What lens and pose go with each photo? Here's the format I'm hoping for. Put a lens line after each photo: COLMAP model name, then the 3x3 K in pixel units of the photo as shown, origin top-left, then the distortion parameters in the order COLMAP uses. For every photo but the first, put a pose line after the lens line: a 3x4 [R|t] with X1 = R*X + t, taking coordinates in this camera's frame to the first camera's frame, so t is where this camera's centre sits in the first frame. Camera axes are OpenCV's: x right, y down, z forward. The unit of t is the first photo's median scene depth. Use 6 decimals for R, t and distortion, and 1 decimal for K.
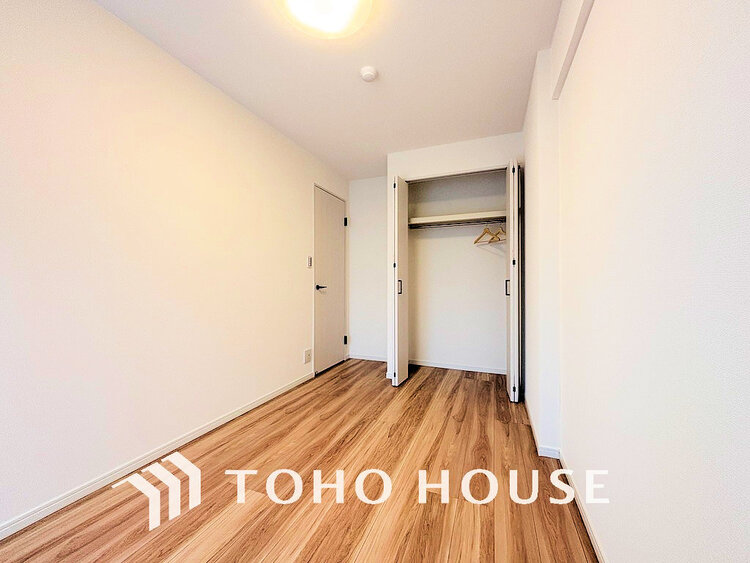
lens RADIAL K [[303.3, 0, 368.3], [0, 303.3, 283.3], [0, 0, 1]] dist [0.000597, -0.000090]
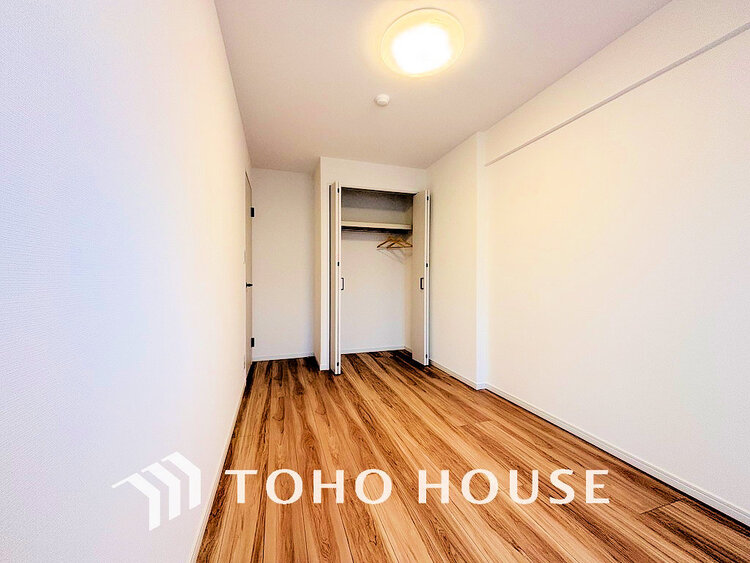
lens RADIAL K [[303.3, 0, 371.5], [0, 303.3, 280.0], [0, 0, 1]] dist [0.000597, -0.000090]
pose [[0.754202, 0.007877, 0.656596, -0.602709], [0.002169, 0.999893, -0.014487, 0.021514], [-0.656639, 0.012350, 0.754104, 0.122356]]
